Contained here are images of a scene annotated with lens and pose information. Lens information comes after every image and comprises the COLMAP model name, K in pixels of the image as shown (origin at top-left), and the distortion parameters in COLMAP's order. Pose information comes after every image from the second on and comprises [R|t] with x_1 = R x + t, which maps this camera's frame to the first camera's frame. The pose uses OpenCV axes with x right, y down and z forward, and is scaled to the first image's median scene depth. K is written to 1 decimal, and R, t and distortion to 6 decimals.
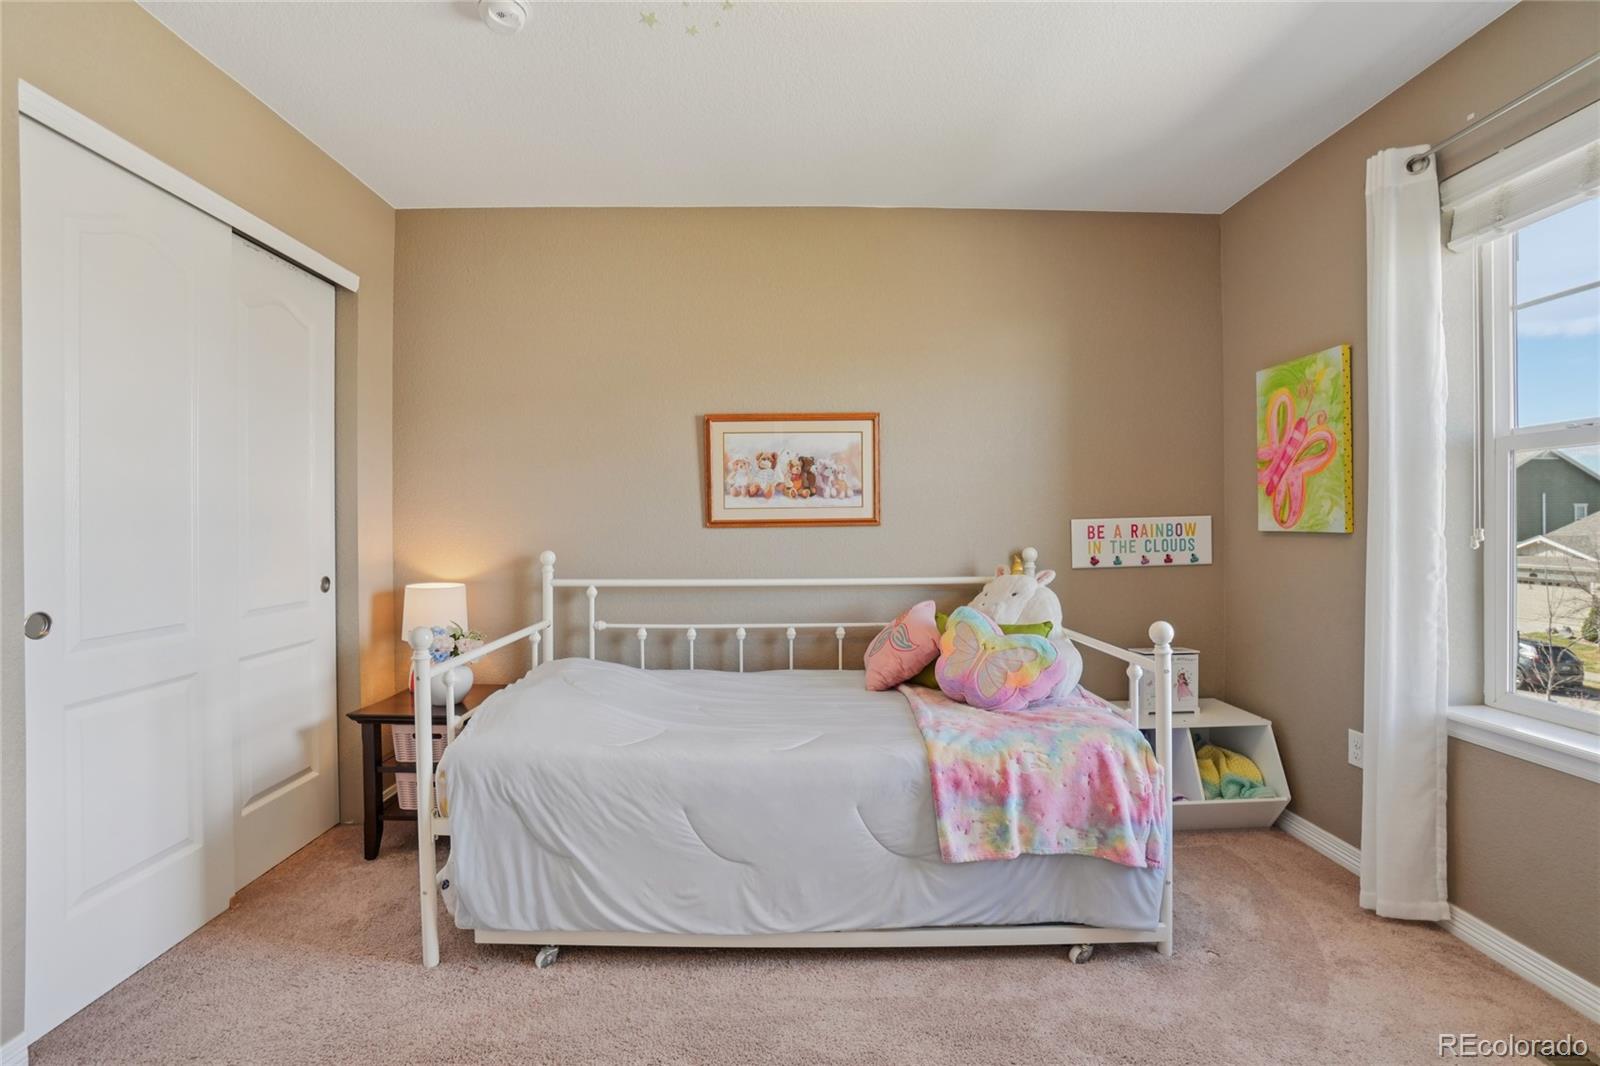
lens RADIAL K [[711.2, 0, 792.7], [0, 711.2, 527.0], [0, 0, 1]] dist [-0.054954, 0.016996]
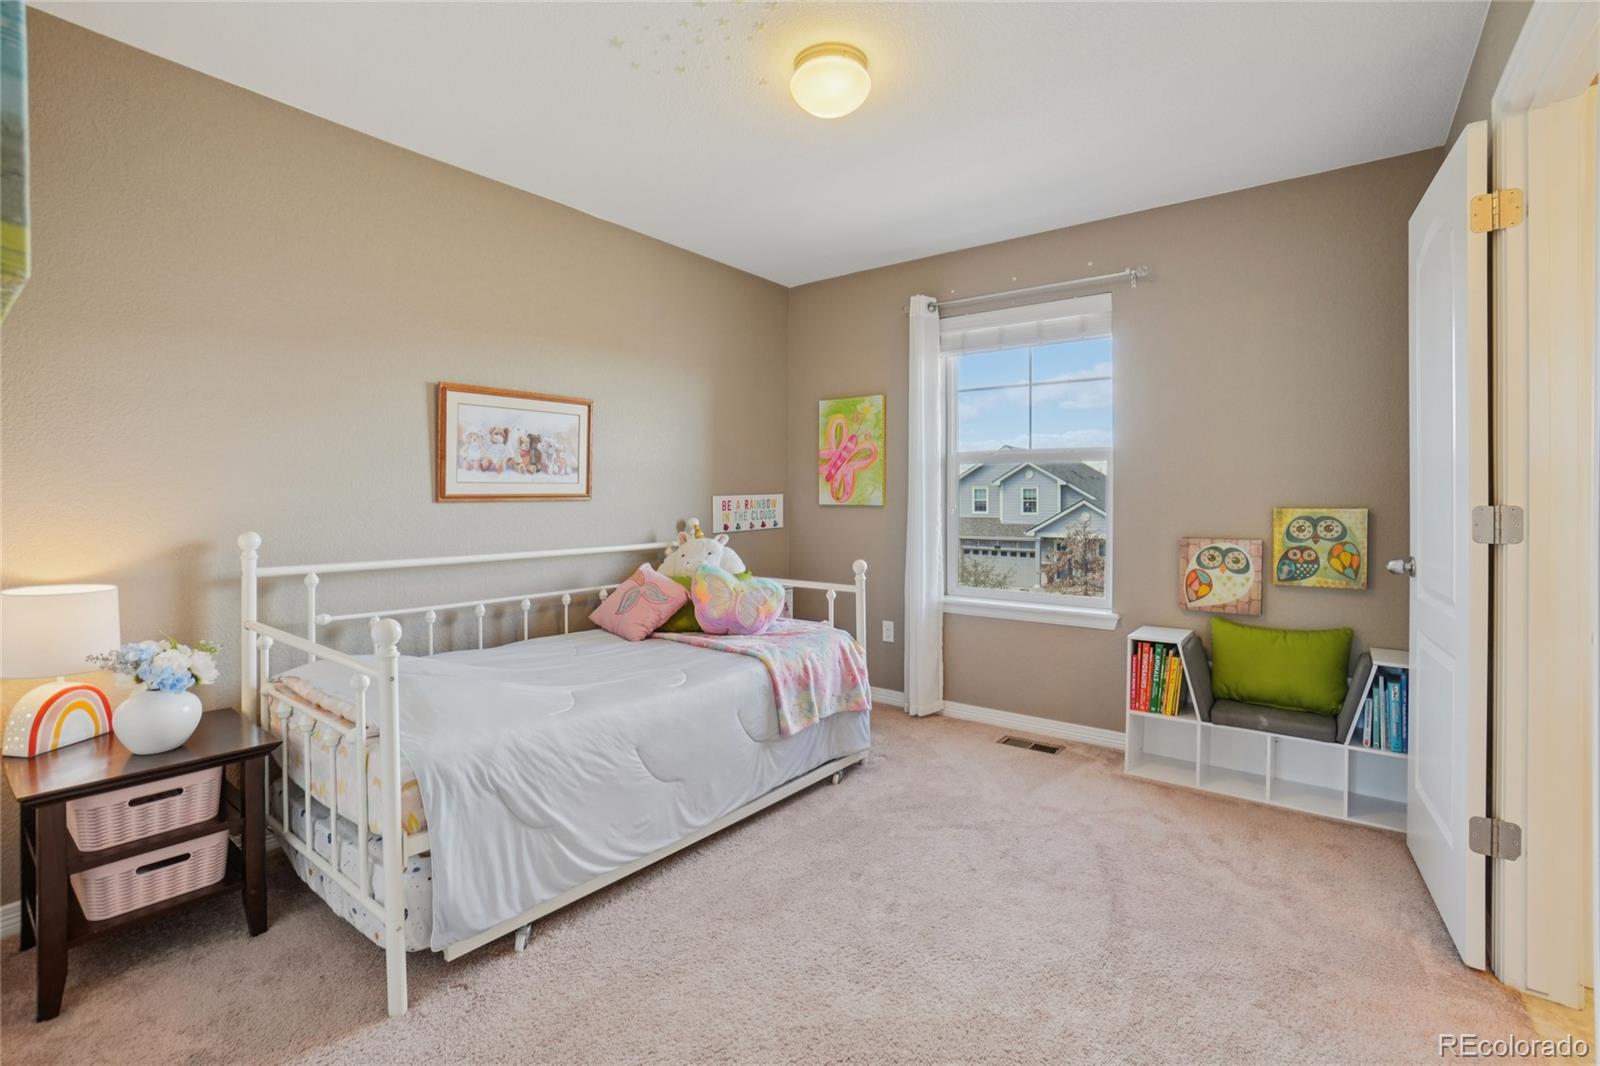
lens RADIAL K [[706.0, 0, 800.9], [0, 706.0, 497.0], [0, 0, 1]] dist [-0.038116, 0.000176]
pose [[0.630581, 0.005873, 0.776102, -0.664195], [-0.000714, 0.999975, -0.006986, 0.000086], [-0.776123, 0.003851, 0.630569, 0.057625]]
